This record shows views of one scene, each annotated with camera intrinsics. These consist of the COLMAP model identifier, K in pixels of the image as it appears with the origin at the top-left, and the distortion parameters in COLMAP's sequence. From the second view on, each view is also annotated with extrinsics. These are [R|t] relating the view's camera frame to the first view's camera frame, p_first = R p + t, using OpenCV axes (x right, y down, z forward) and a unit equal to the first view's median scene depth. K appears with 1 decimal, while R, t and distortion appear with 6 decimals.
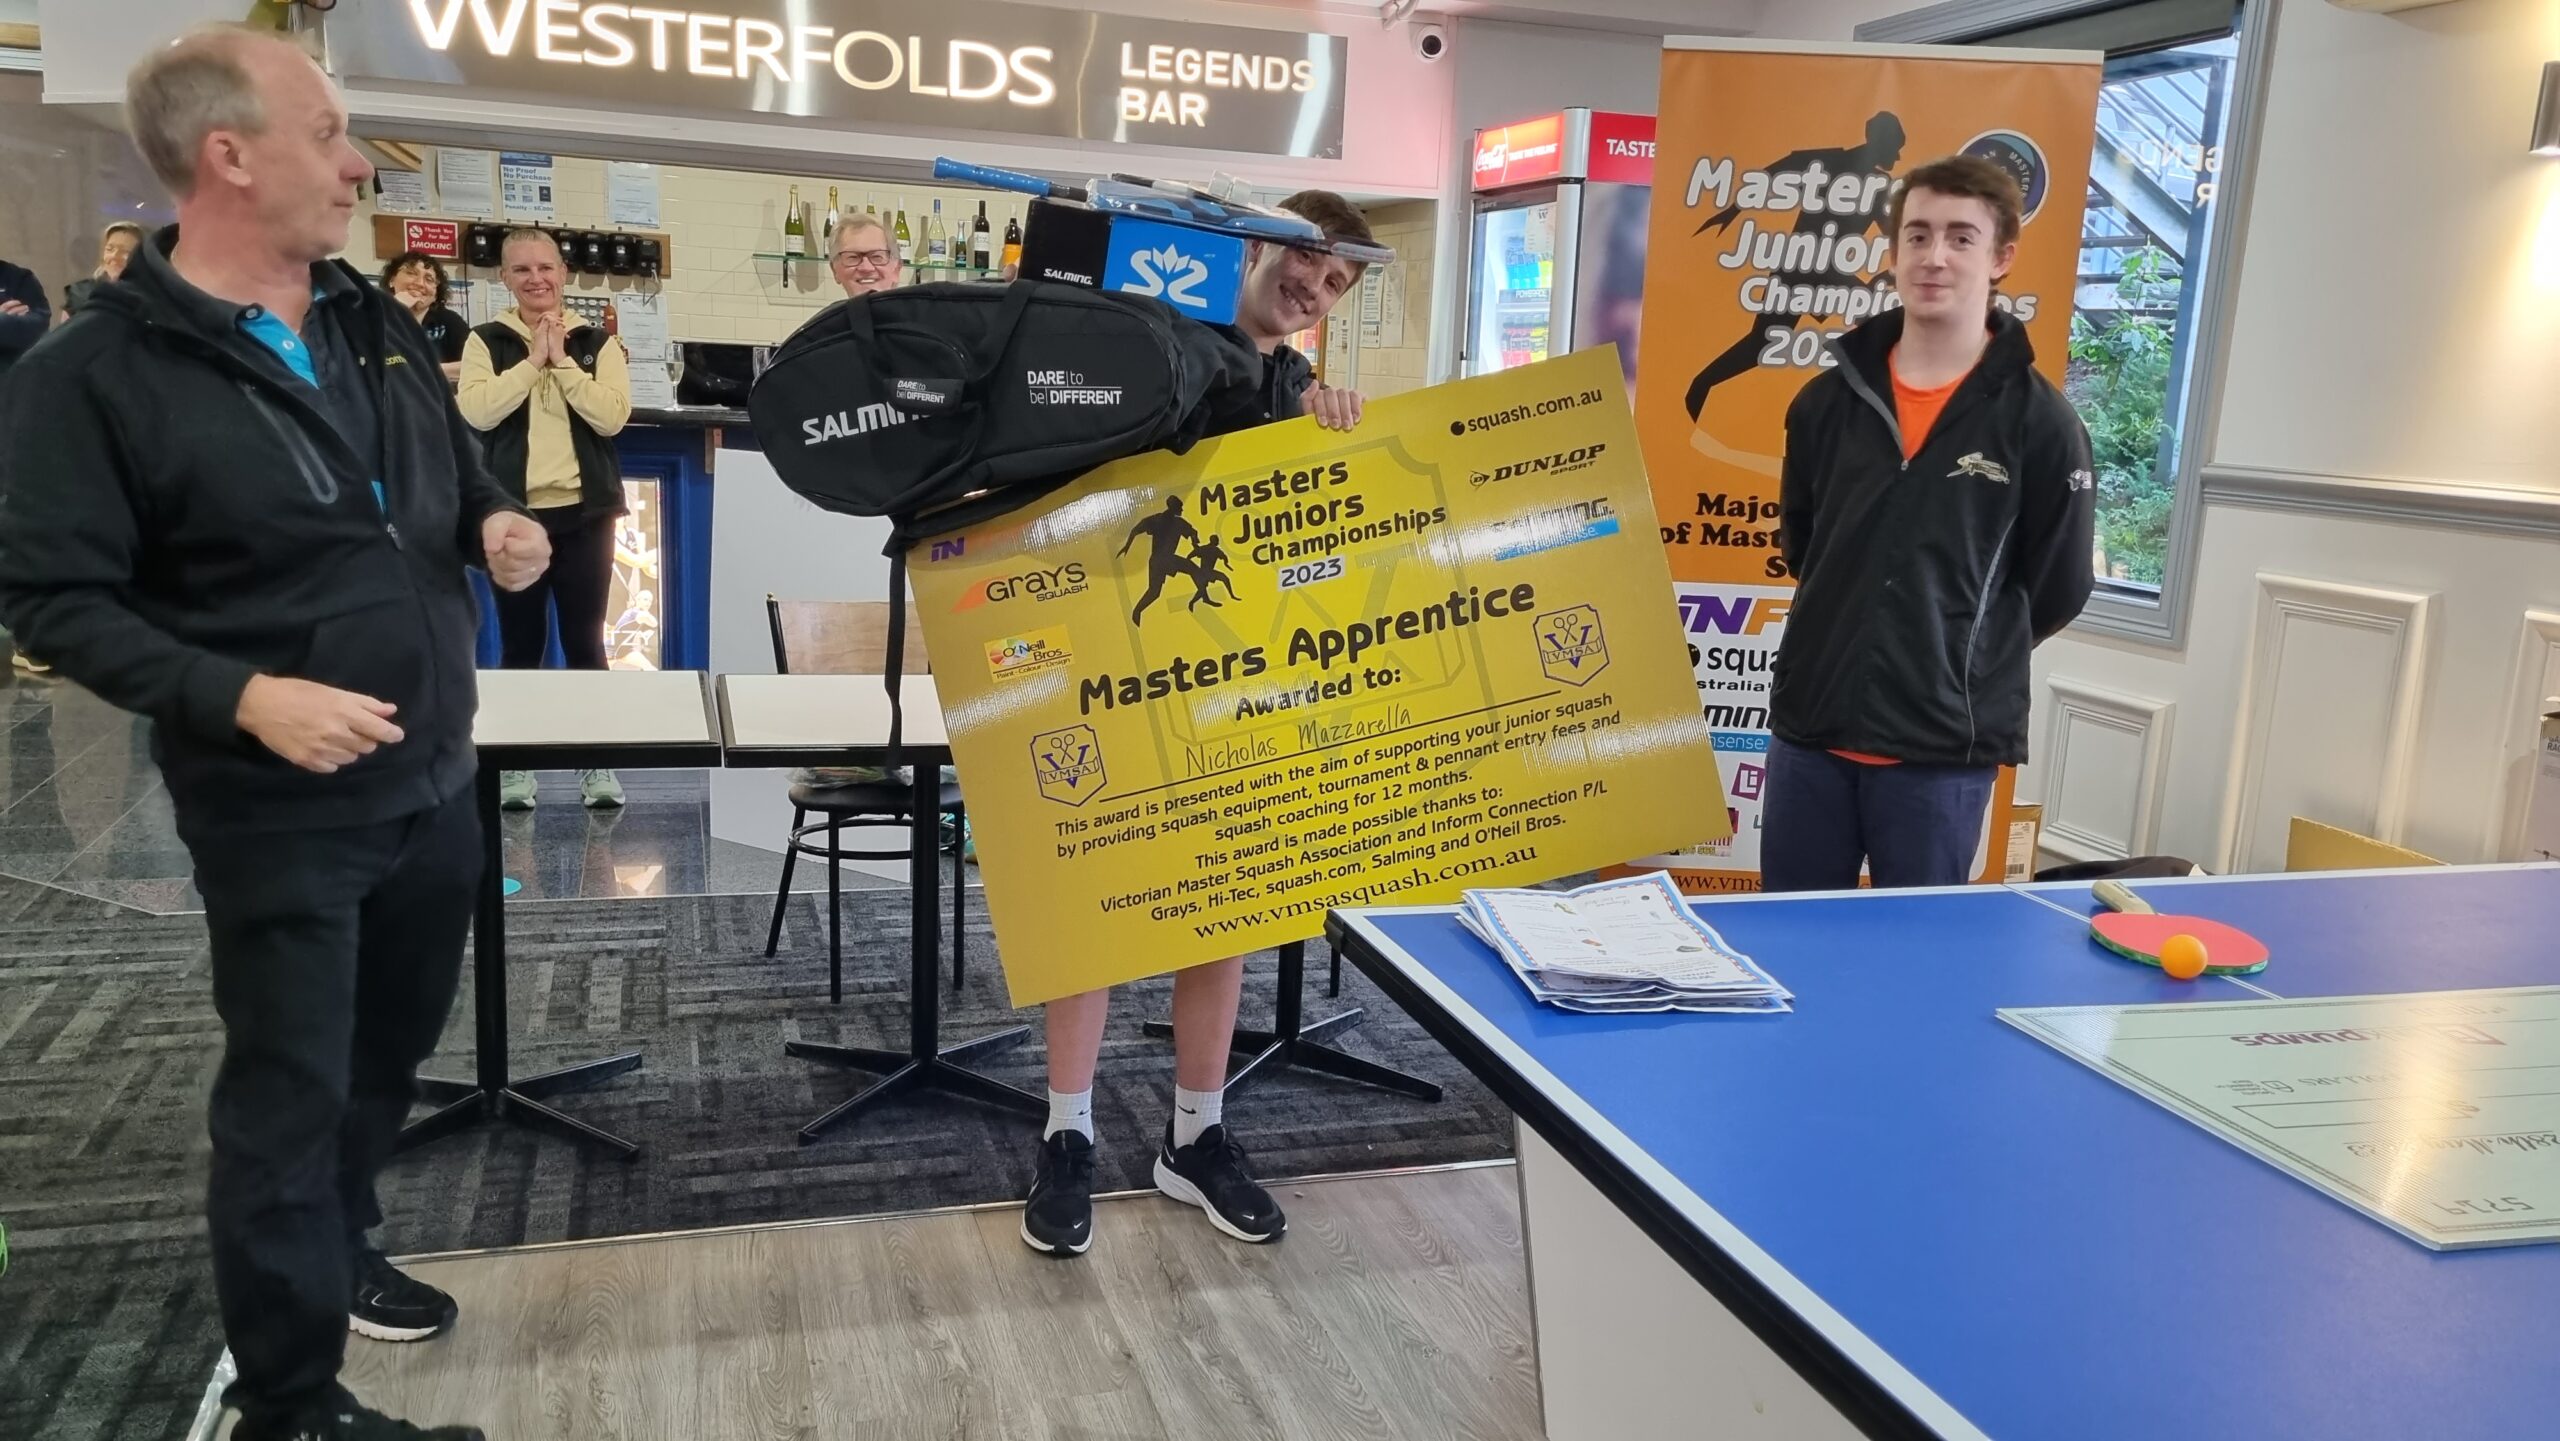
lens RADIAL K [[1927.2, 0, 1287.1], [0, 1927.2, 752.0], [0, 0, 1]] dist [0.056881, -0.038806]
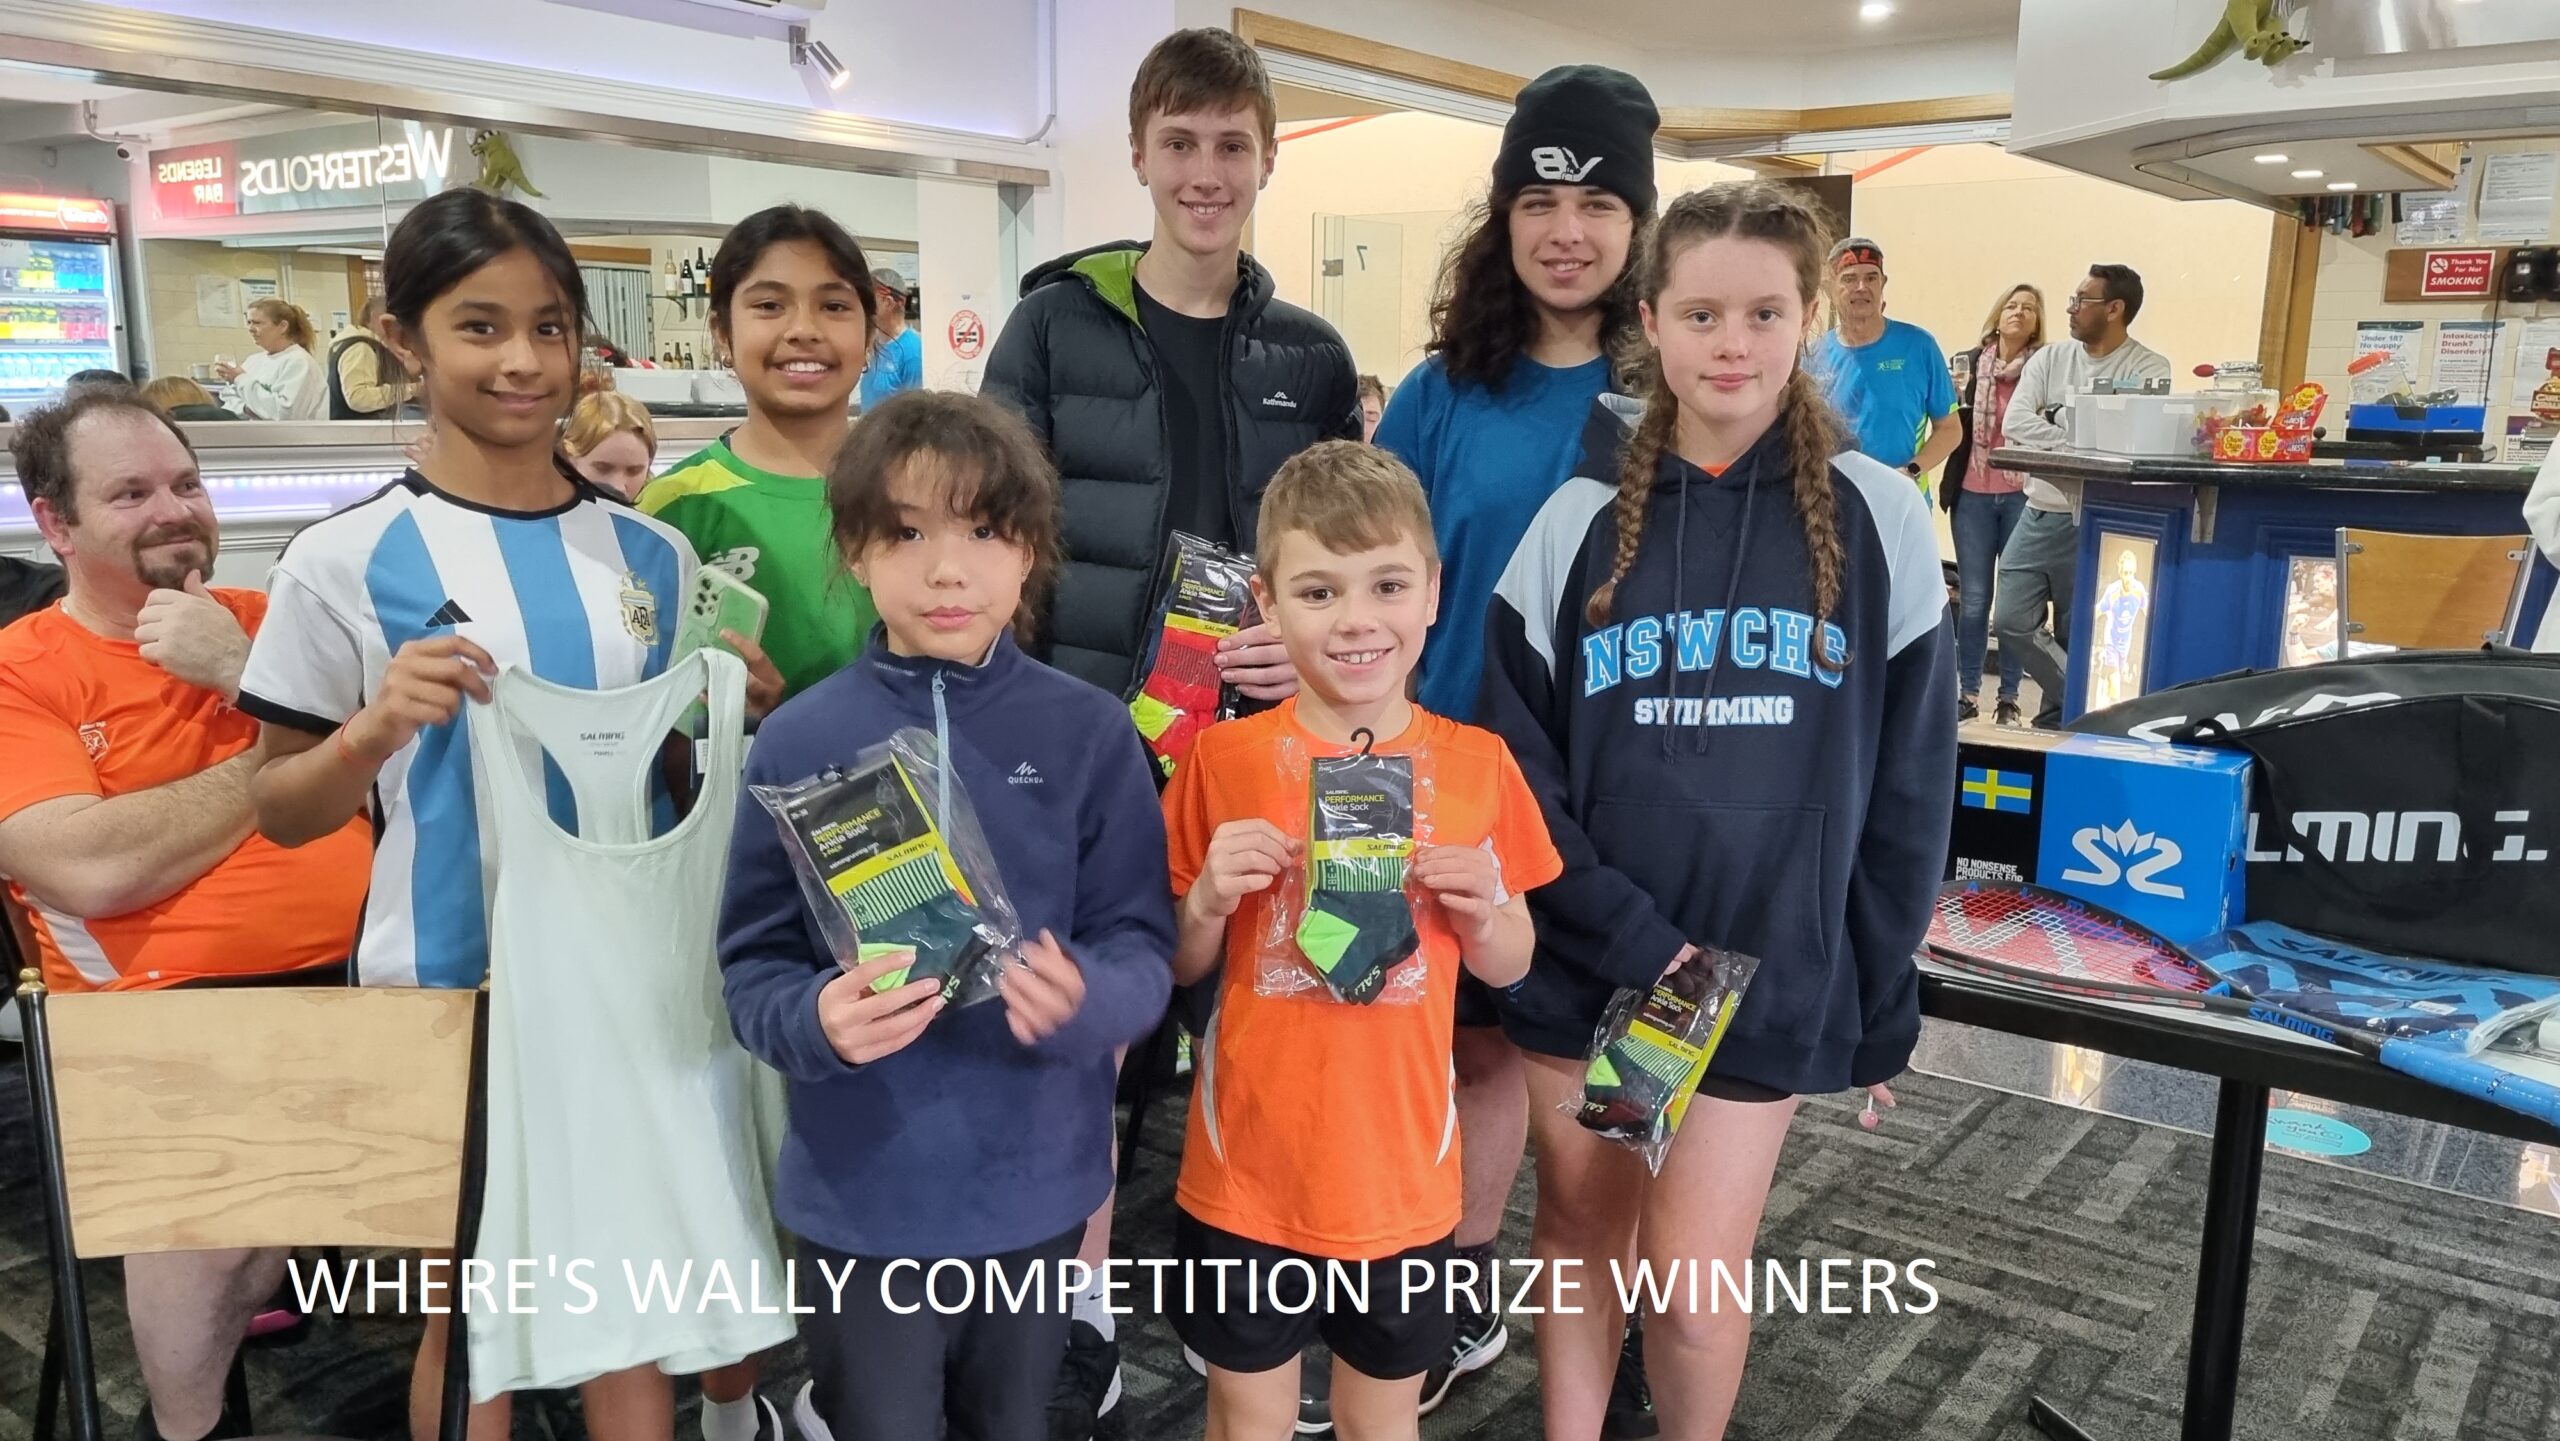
lens RADIAL K [[1958.1, 0, 1287.4], [0, 1958.1, 754.7], [0, 0, 1]] dist [0.050231, -0.039863]
pose [[0.582786, 0.115803, -0.804332, -0.050816], [-0.145079, 0.988719, 0.037232, -0.036477], [0.799570, 0.094993, 0.593012, 0.208070]]
